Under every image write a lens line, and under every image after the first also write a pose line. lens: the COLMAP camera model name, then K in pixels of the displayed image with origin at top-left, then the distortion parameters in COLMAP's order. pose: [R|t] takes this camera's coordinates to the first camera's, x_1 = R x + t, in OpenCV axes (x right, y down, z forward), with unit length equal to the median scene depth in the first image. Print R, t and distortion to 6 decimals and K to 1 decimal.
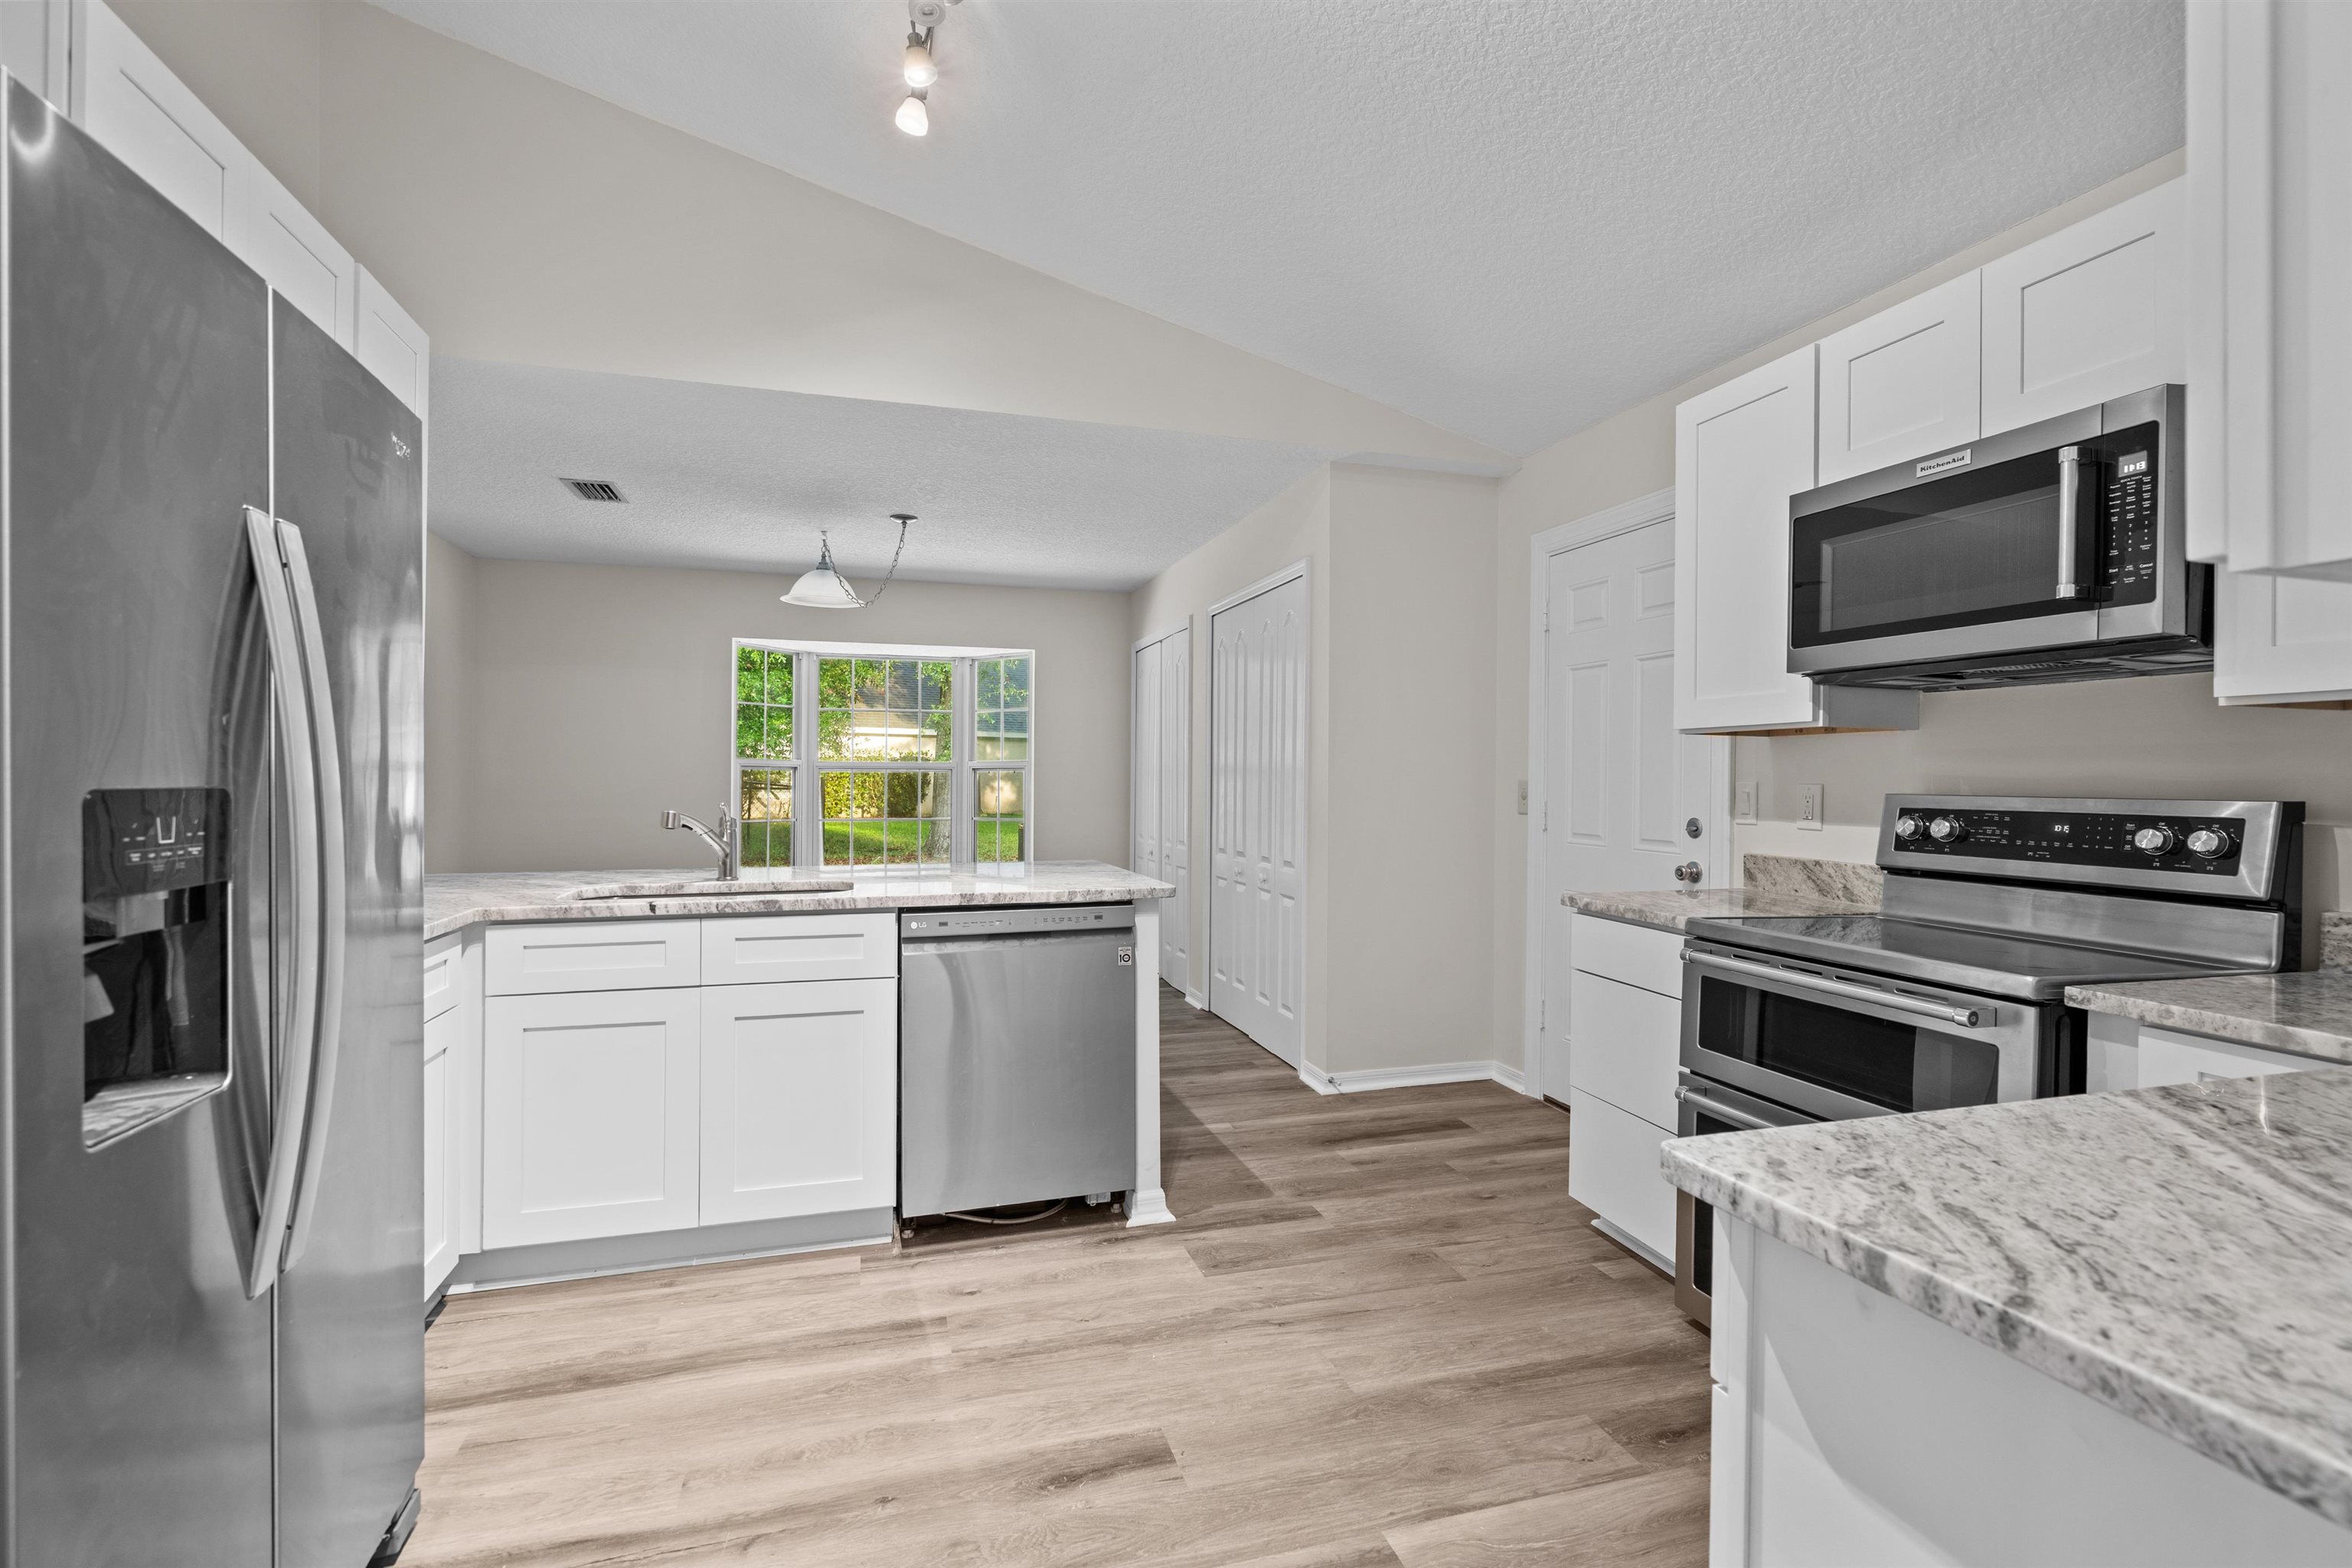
lens RADIAL K [[1068.8, 0, 1160.9], [0, 1068.8, 752.2], [0, 0, 1]] dist [-0.002157, 0.000898]
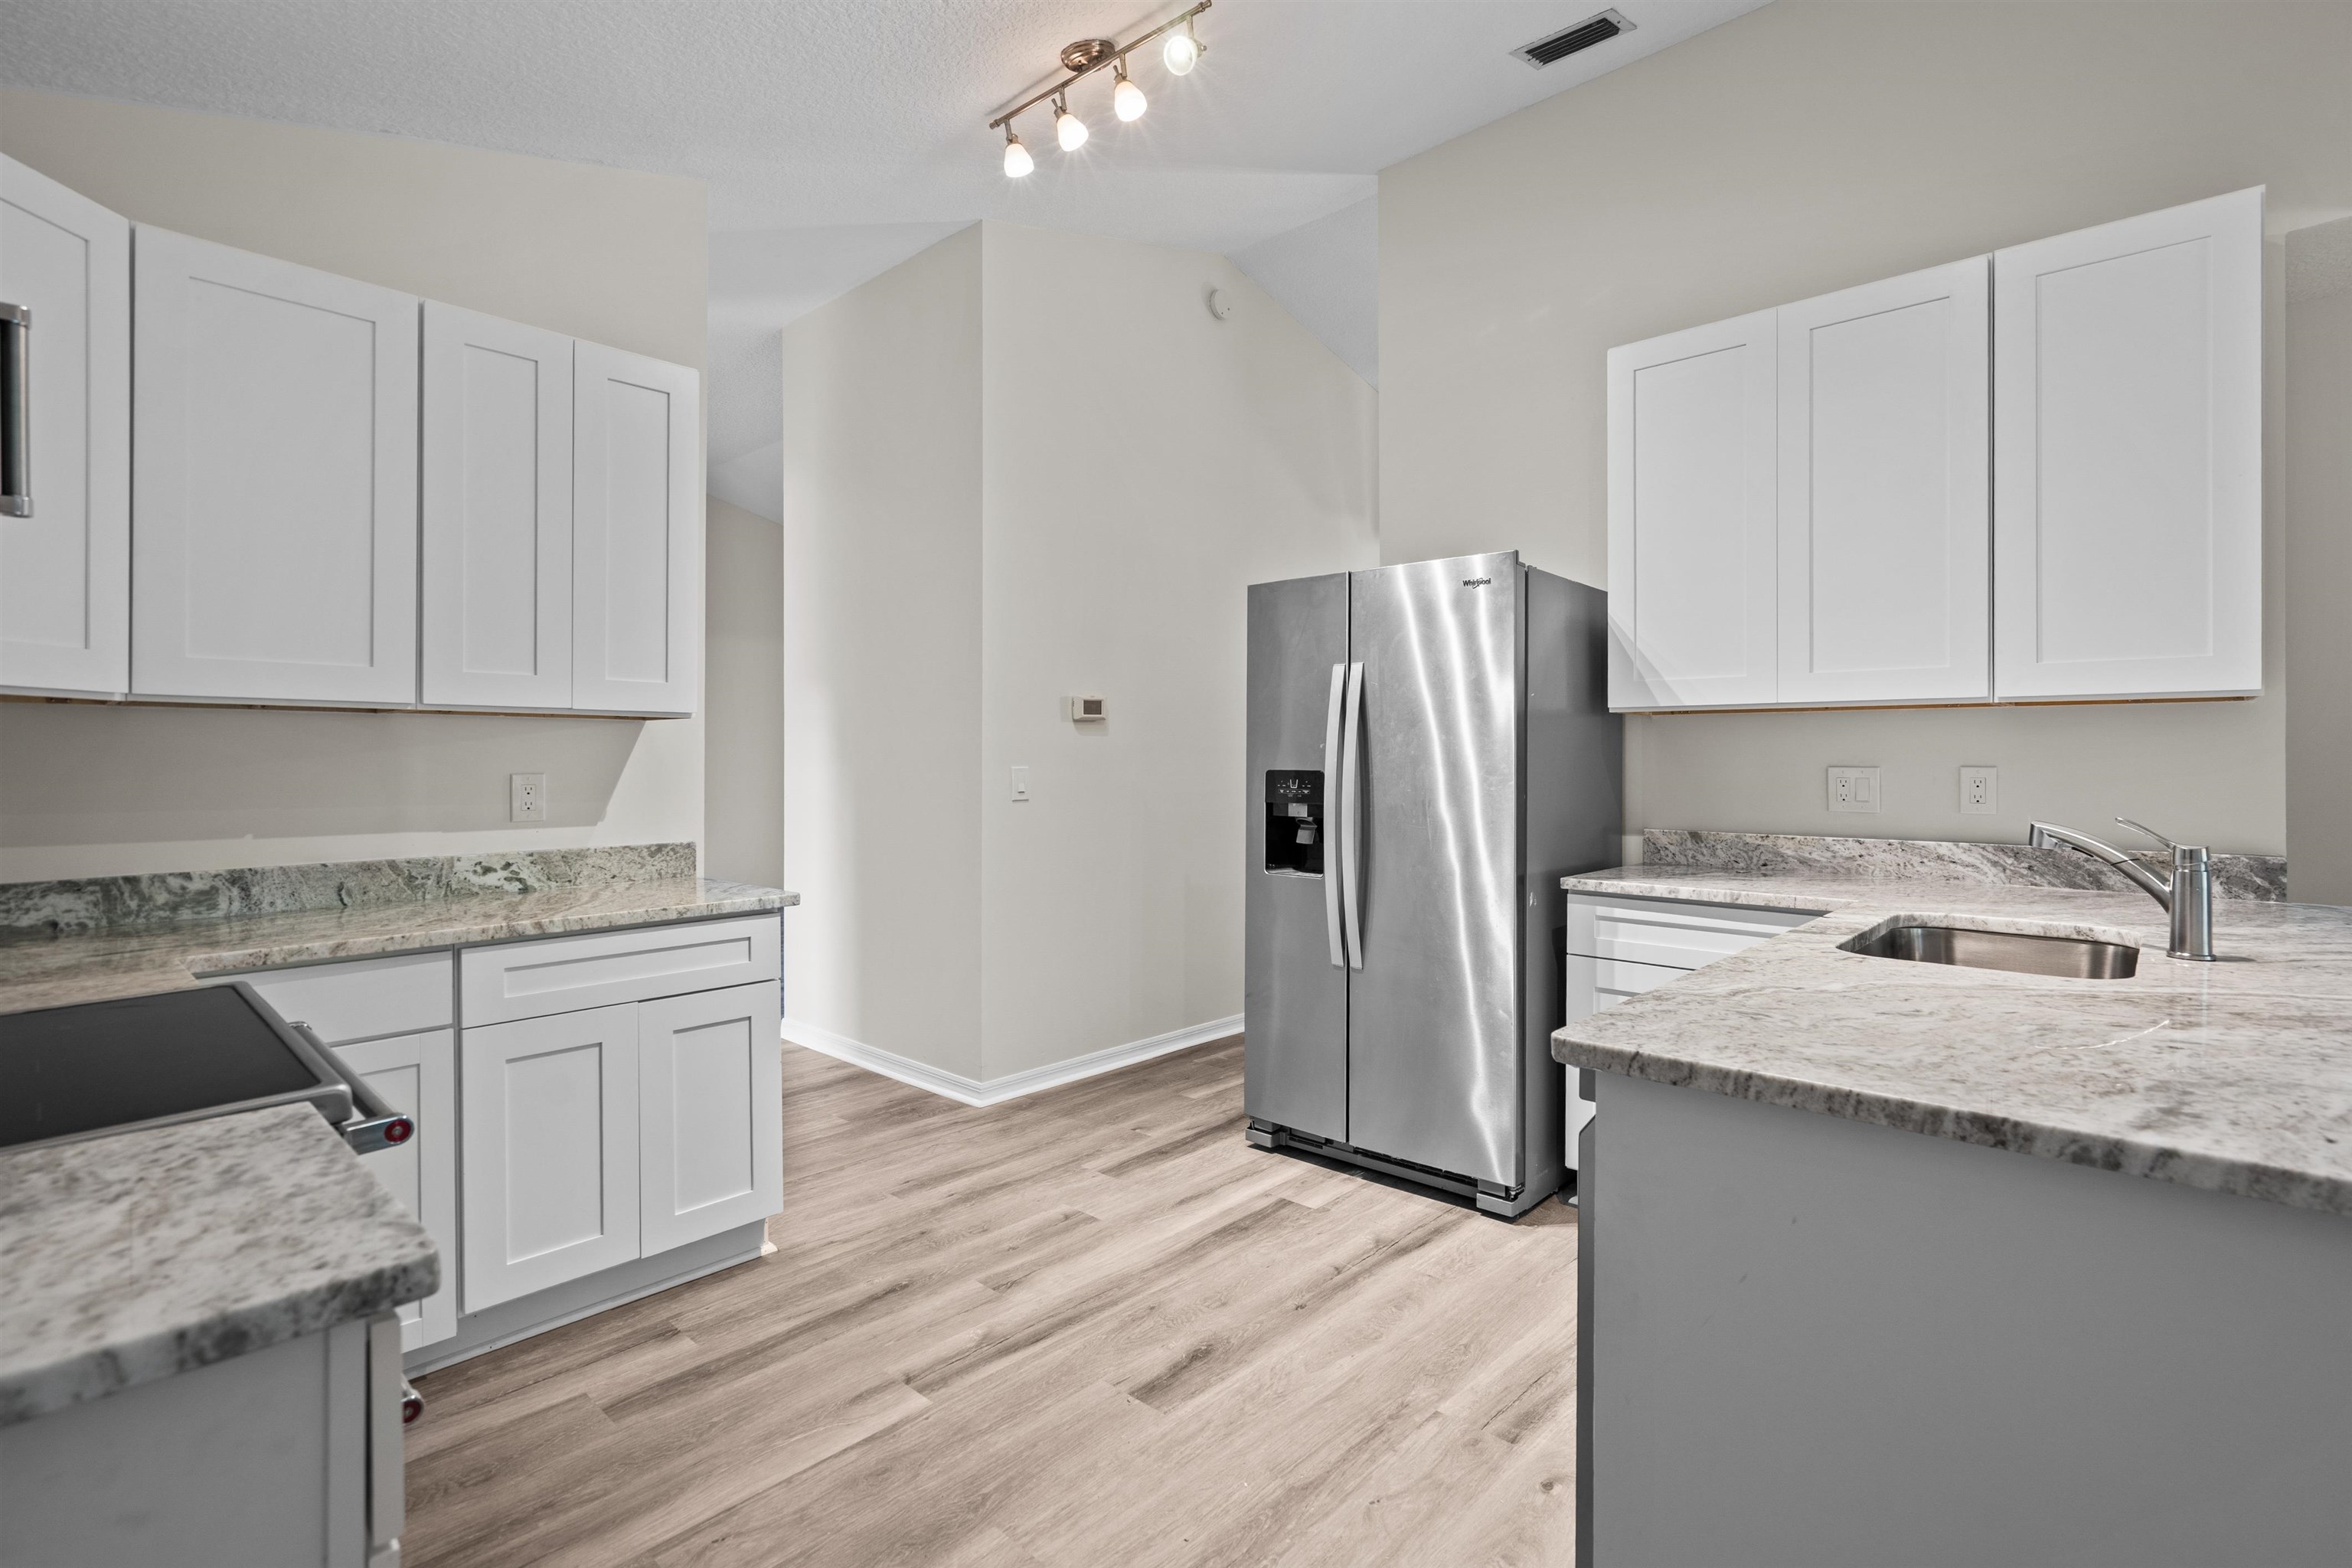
lens RADIAL K [[1068.8, 0, 1160.9], [0, 1068.8, 752.2], [0, 0, 1]] dist [-0.002157, 0.000898]
pose [[-0.860373, -0.006747, -0.509621, 0.546976], [0.007773, 0.999622, -0.026357, 0.043962], [0.509606, -0.026638, -0.859995, 1.985541]]
